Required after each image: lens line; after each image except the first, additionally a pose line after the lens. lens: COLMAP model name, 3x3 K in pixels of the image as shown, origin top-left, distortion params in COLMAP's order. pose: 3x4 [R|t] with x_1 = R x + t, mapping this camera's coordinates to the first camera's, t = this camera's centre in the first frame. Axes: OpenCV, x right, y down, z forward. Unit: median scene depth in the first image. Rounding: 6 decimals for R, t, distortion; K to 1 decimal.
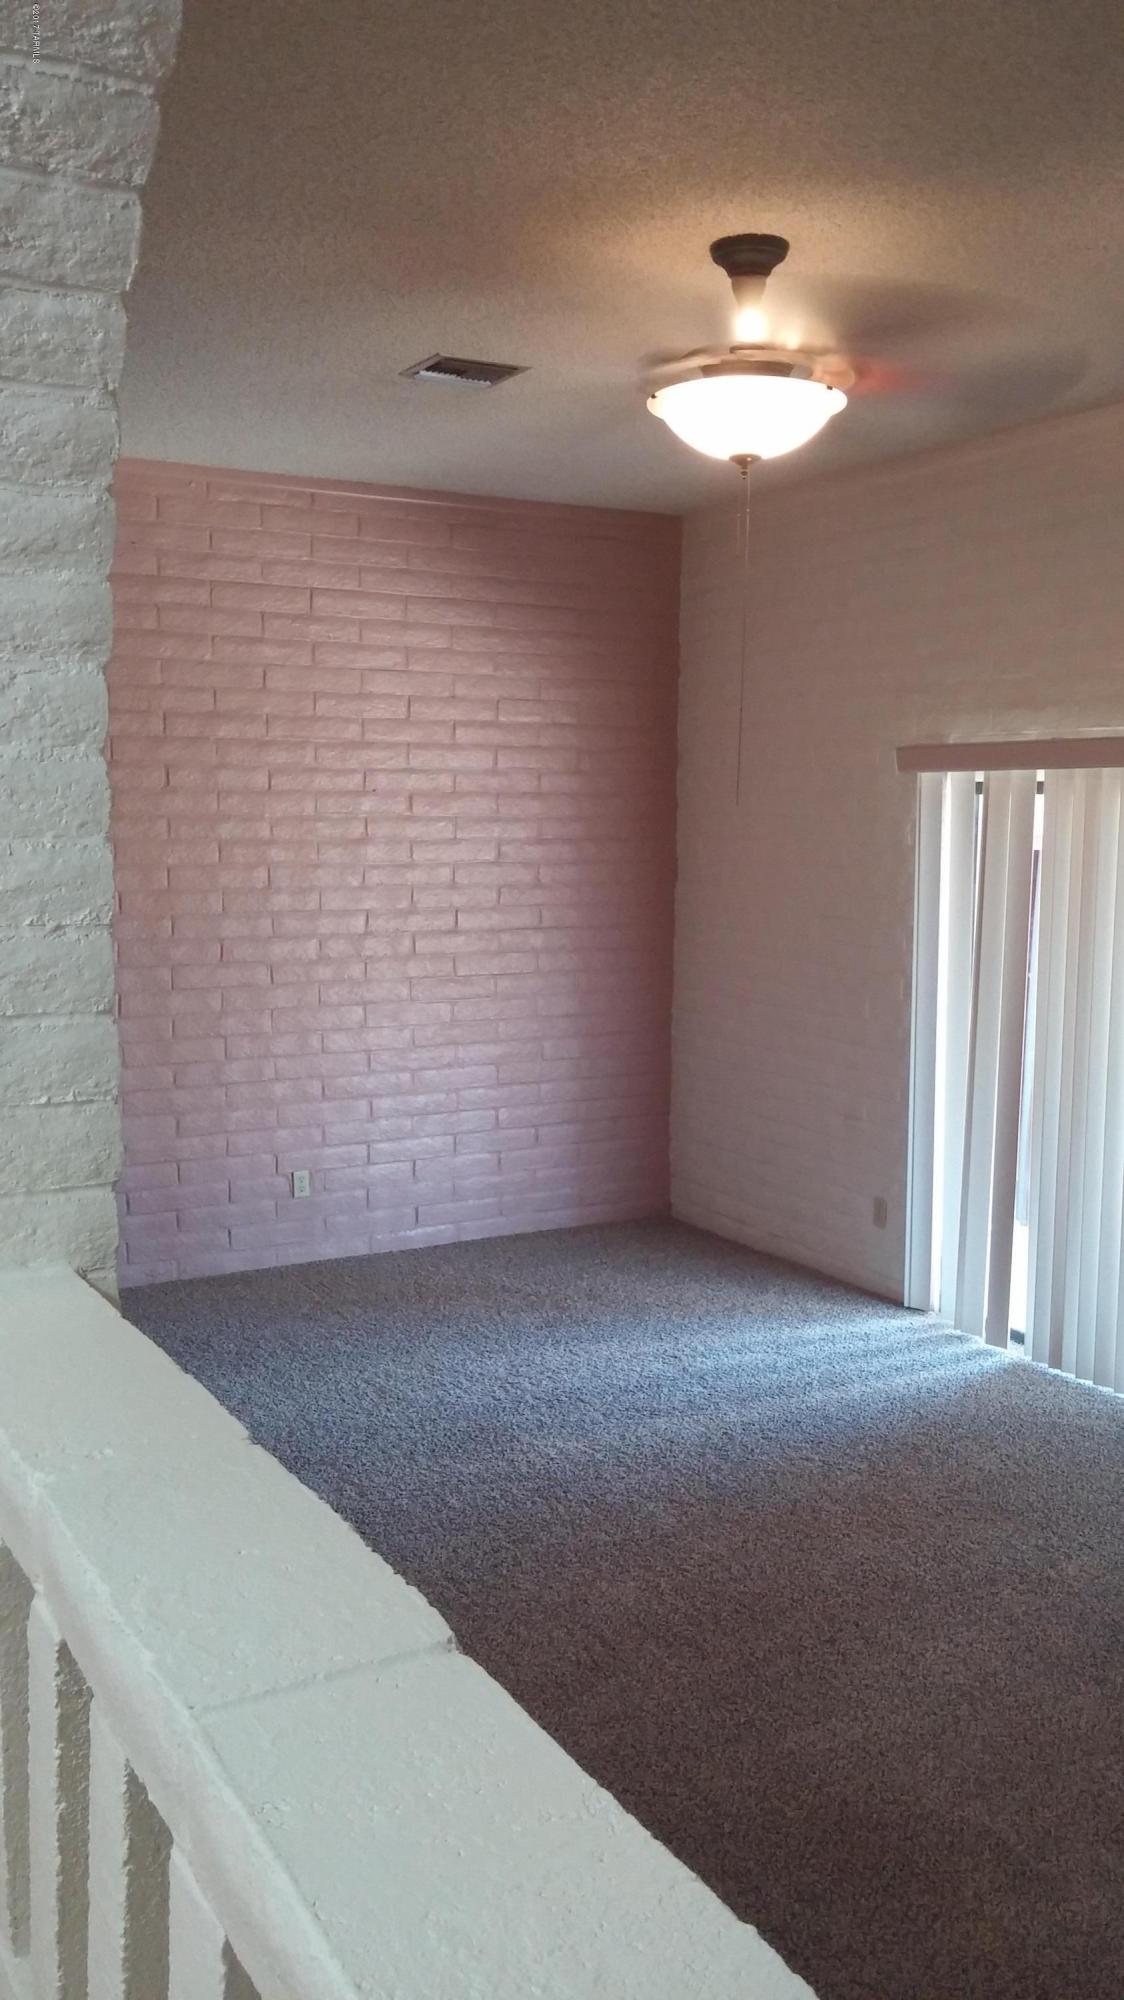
lens RADIAL K [[1653.9, 0, 564.9], [0, 1653.9, 999.0], [0, 0, 1]] dist [0.010892, 0.014209]
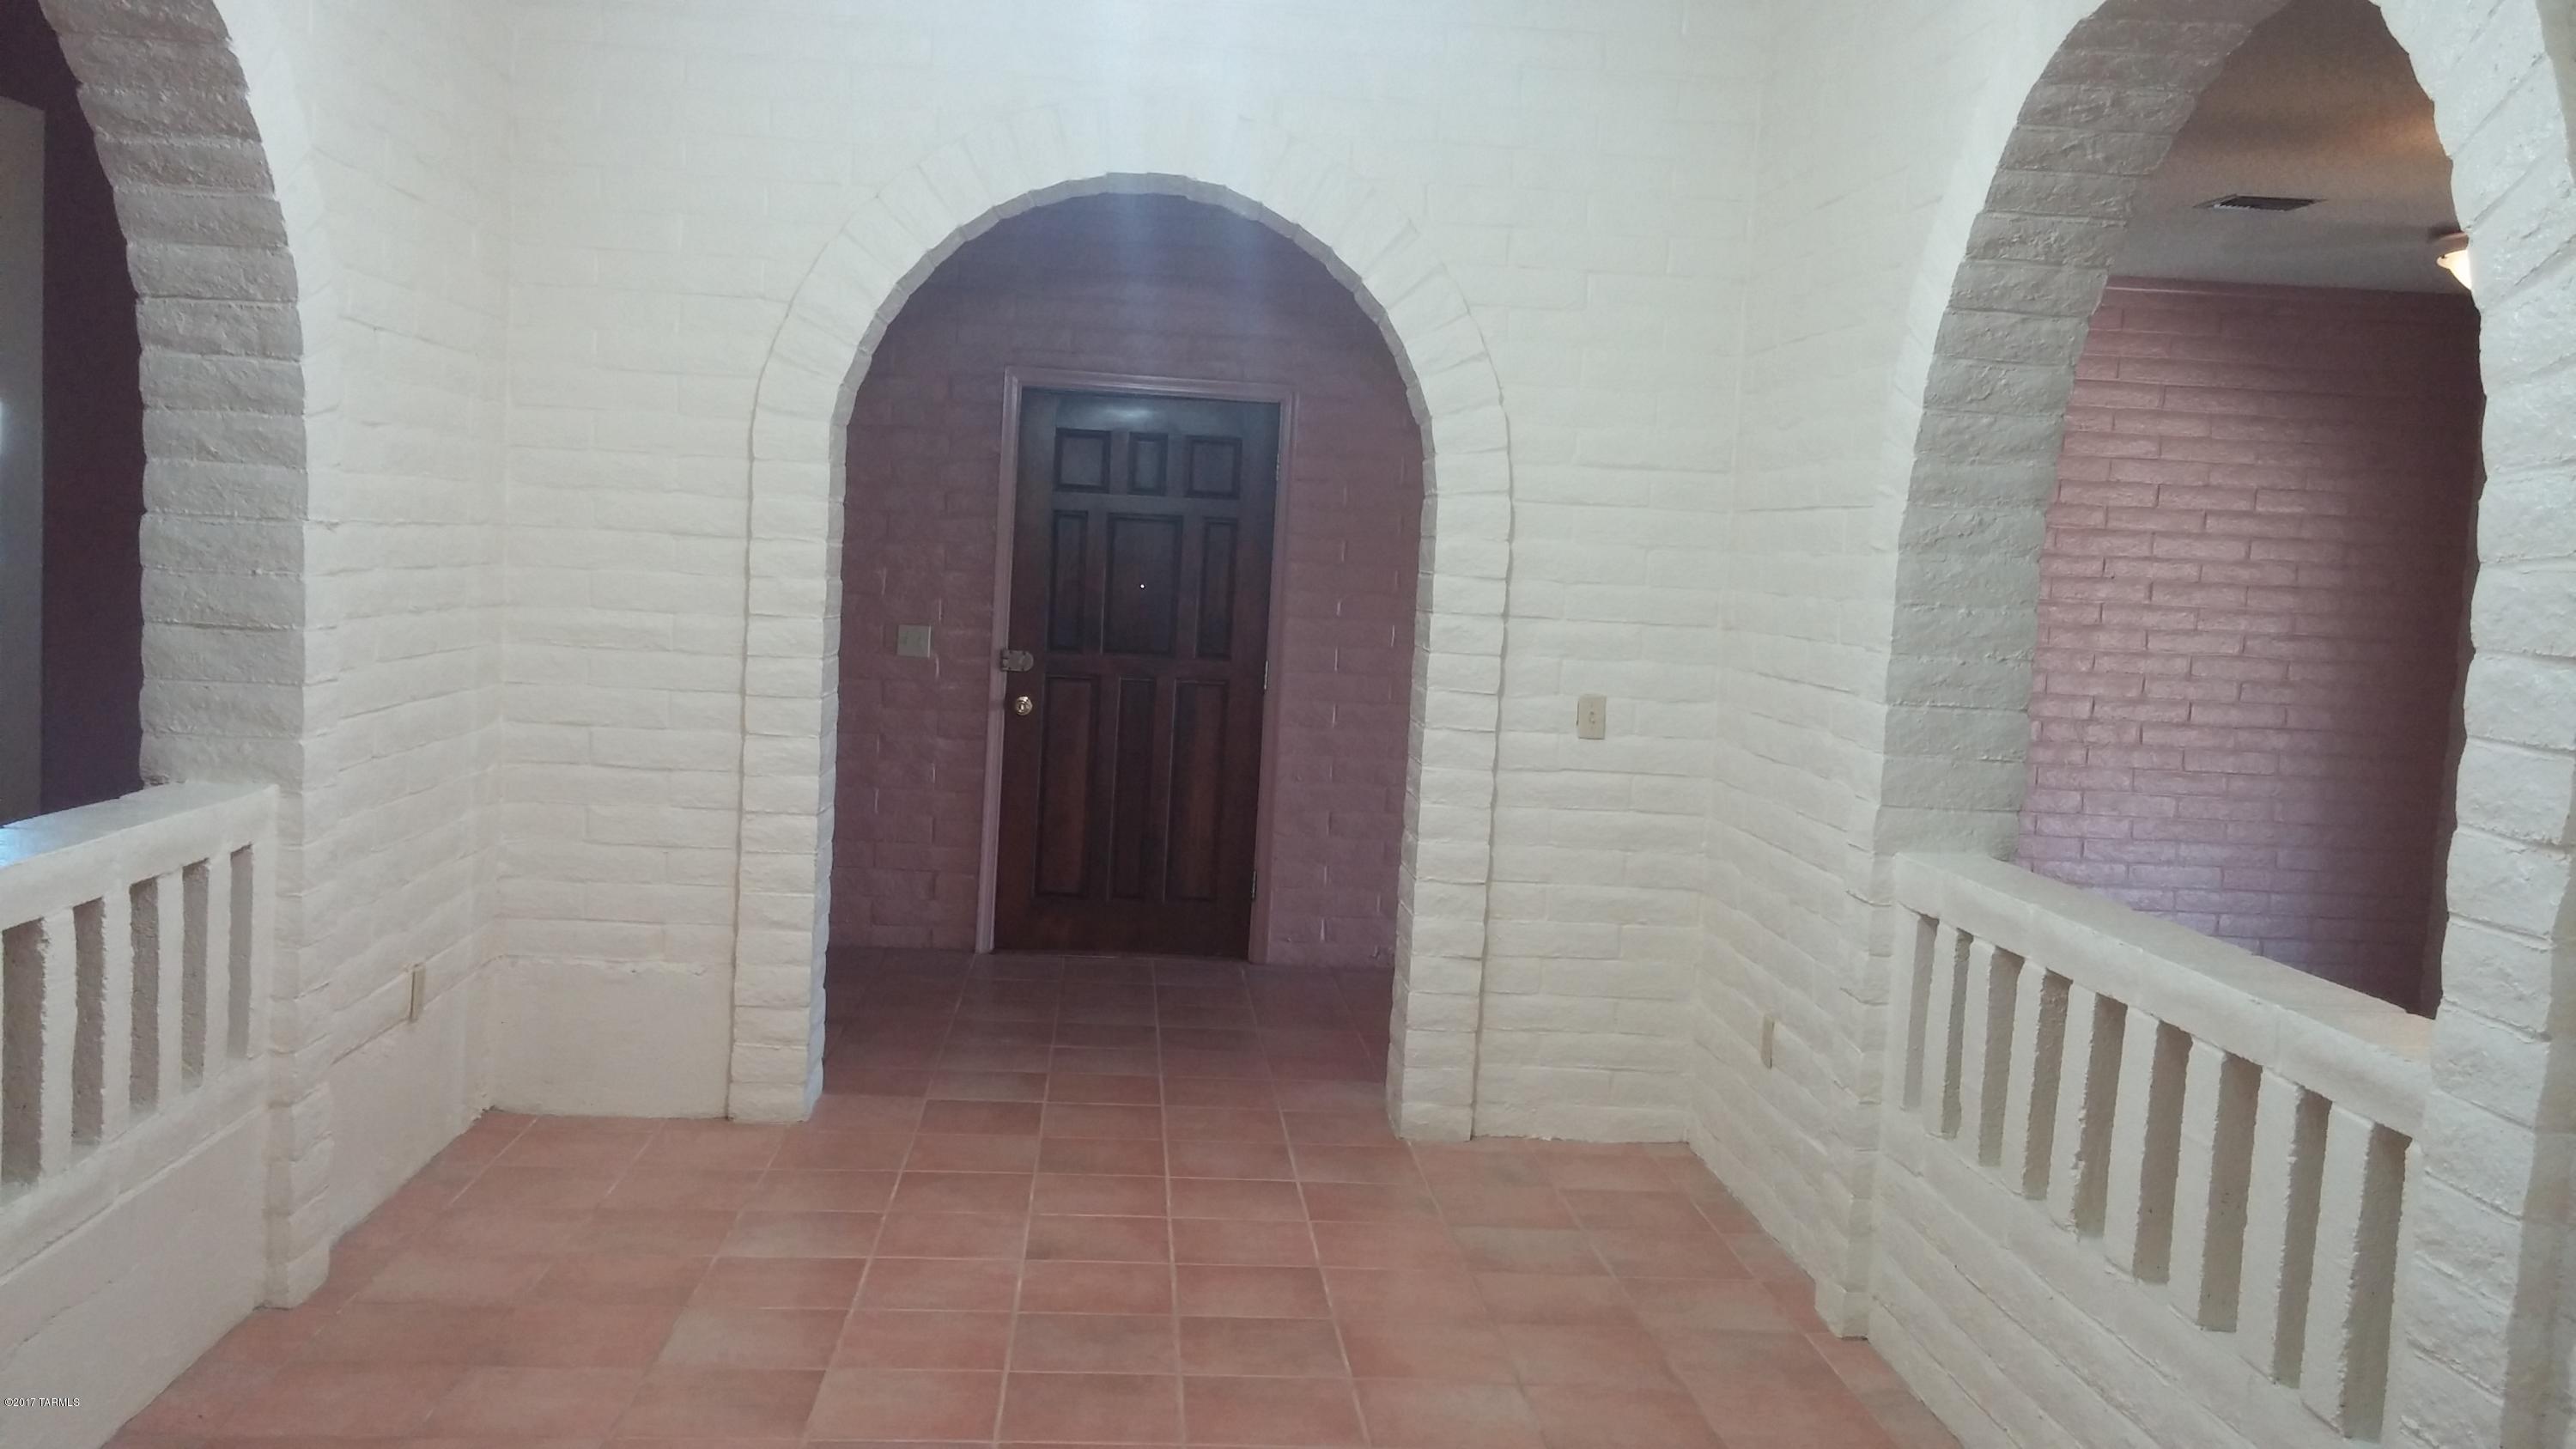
lens RADIAL K [[2130.5, 0, 1276.2], [0, 2130.5, 739.2], [0, 0, 1]] dist [0.010892, 0.014209]
pose [[0.898353, 0.075705, -0.432701, -0.003816], [-0.092967, 0.995491, -0.018844, 0.041649], [0.429323, 0.057155, 0.901340, -0.366274]]
